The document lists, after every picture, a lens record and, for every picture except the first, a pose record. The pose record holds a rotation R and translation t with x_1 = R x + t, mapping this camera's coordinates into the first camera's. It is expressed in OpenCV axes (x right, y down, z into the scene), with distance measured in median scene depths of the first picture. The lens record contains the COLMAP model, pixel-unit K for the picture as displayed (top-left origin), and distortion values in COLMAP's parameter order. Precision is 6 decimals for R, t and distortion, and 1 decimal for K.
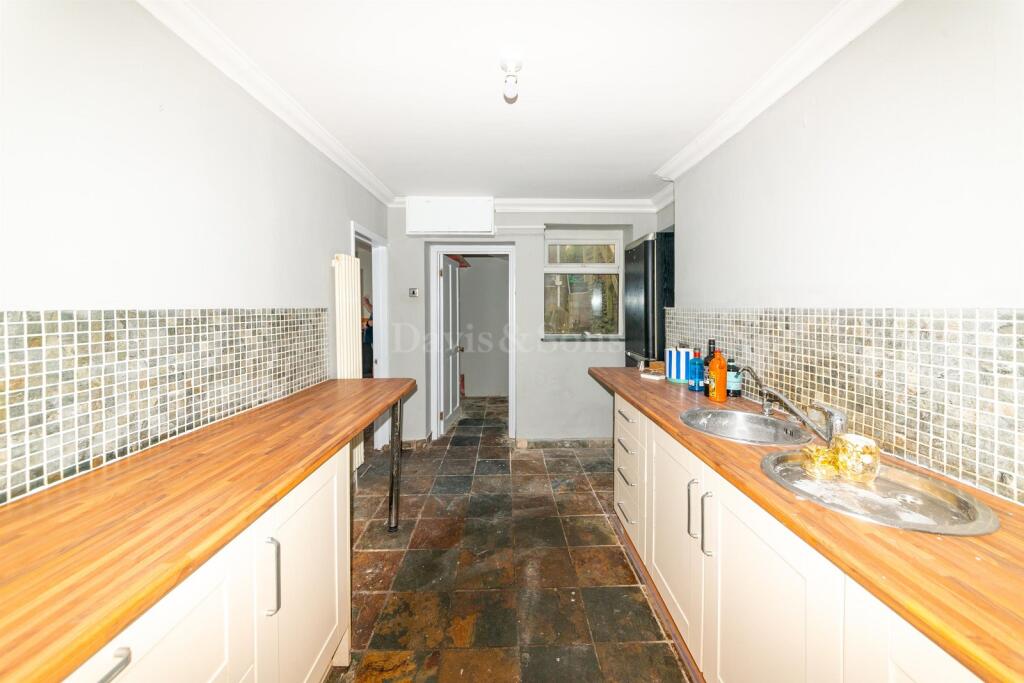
lens RADIAL K [[362.6, 0, 514.0], [0, 362.6, 313.2], [0, 0, 1]] dist [0.000805, -0.000247]
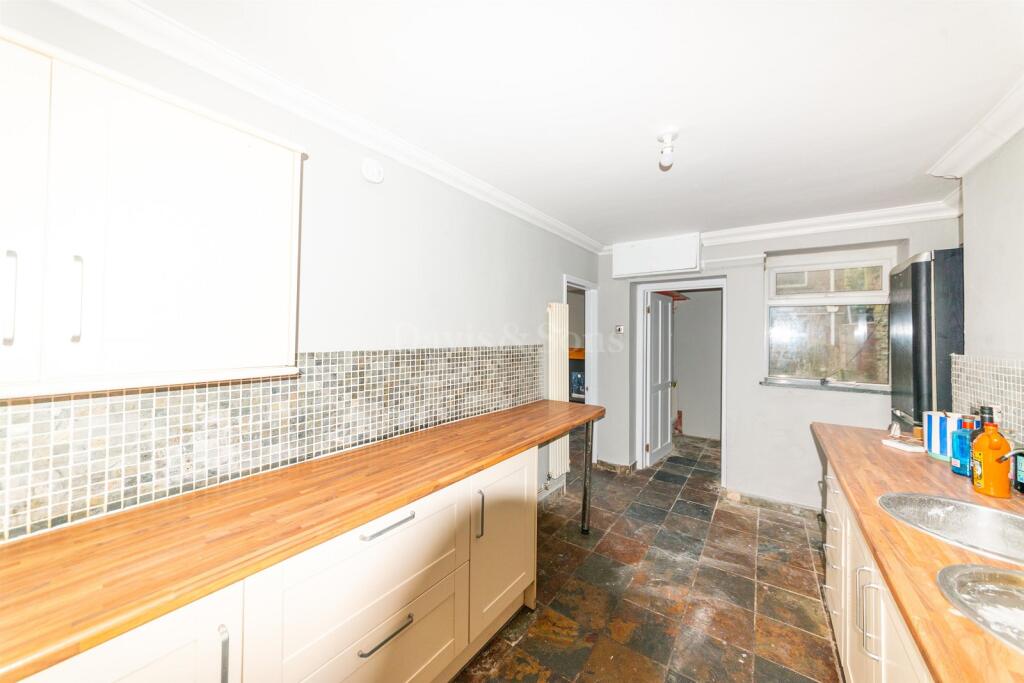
lens RADIAL K [[362.7, 0, 512.0], [0, 362.7, 332.6], [0, 0, 1]] dist [-0.000084, -0.000246]
pose [[0.796473, 0.006222, -0.604642, 0.223598], [-0.020004, 0.999671, -0.016065, -0.040470], [0.604343, 0.024891, 0.796335, -0.127509]]
